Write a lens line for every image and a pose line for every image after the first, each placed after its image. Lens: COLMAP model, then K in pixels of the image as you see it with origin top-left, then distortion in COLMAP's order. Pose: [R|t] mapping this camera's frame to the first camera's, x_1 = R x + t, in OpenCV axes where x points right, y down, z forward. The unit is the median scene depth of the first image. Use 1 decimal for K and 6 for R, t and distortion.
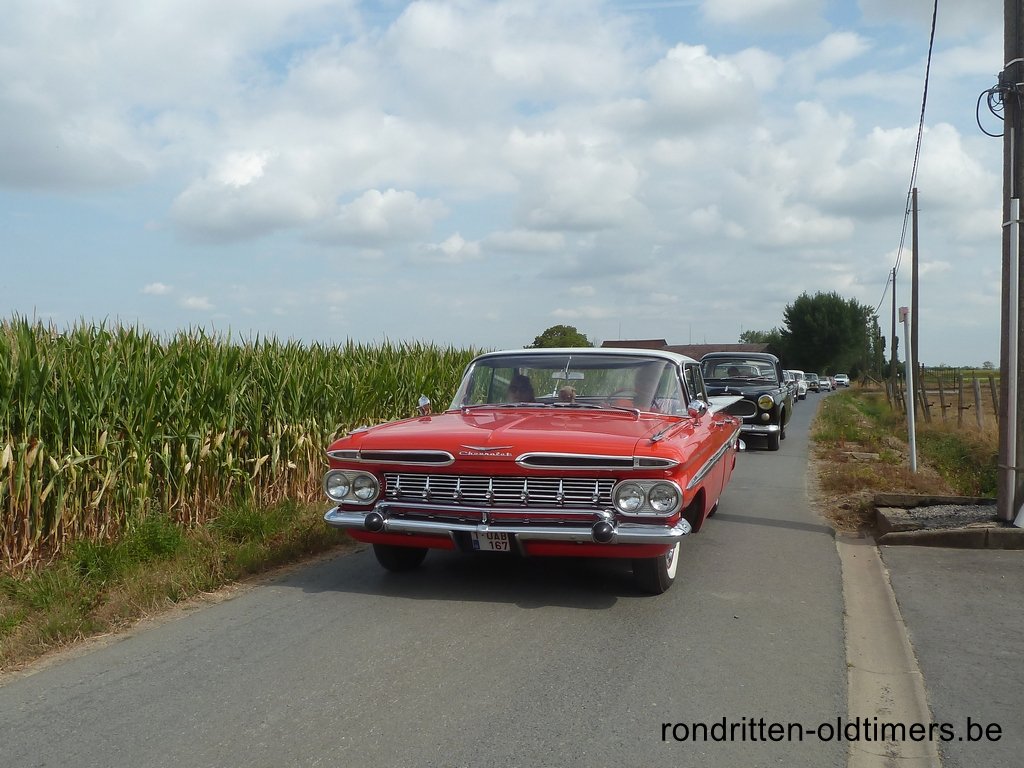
lens RADIAL K [[987.2, 0, 470.3], [0, 987.2, 418.9], [0, 0, 1]] dist [-0.014827, -0.029762]
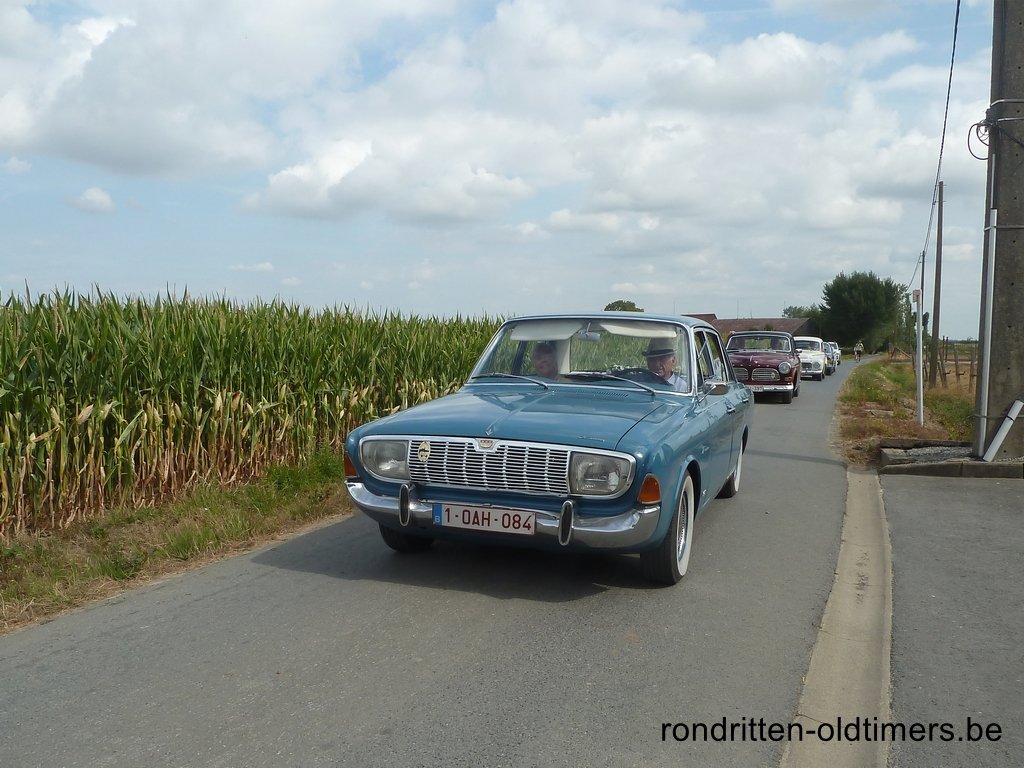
lens RADIAL K [[876.1, 0, 489.3], [0, 876.1, 434.8], [0, 0, 1]] dist [-0.031757, -0.000587]
pose [[0.998427, 0.011036, -0.054977, -0.029074], [-0.007823, 0.998268, 0.058307, 0.007817], [0.055525, -0.057786, 0.996784, -0.127516]]
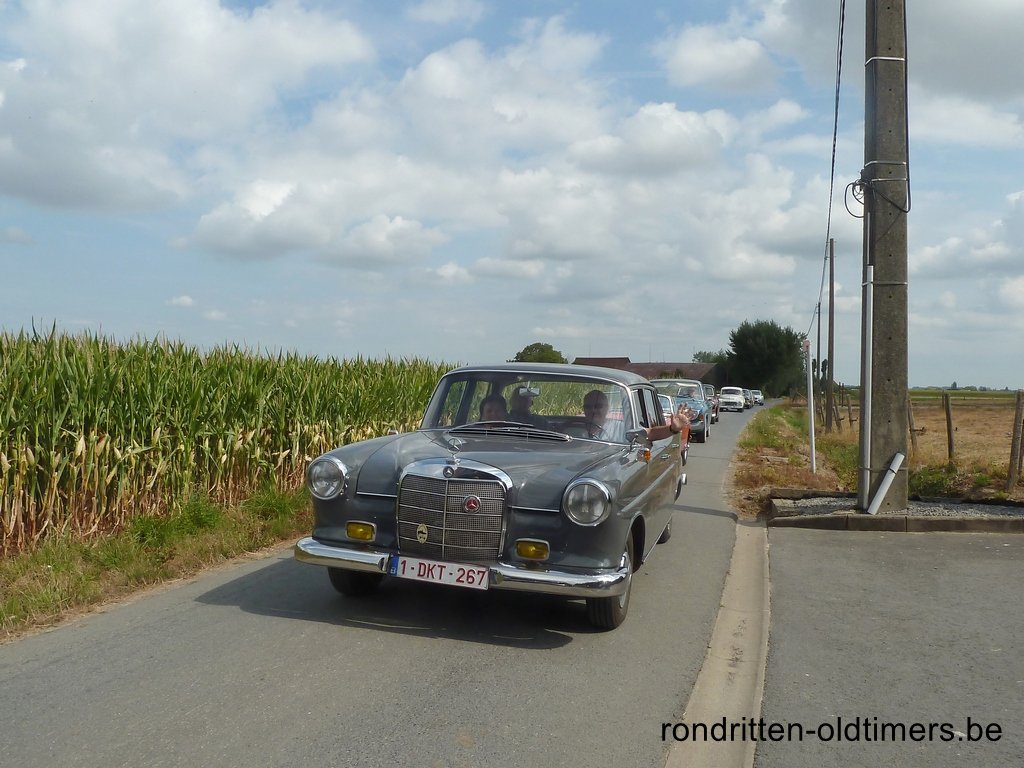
lens RADIAL K [[867.0, 0, 504.5], [0, 867.0, 392.8], [0, 0, 1]] dist [-0.034307, 0.012997]
pose [[0.998429, 0.021389, 0.051783, 0.003269], [-0.019560, 0.999175, -0.035579, -0.000824], [-0.052502, 0.034511, 0.998024, -0.085801]]
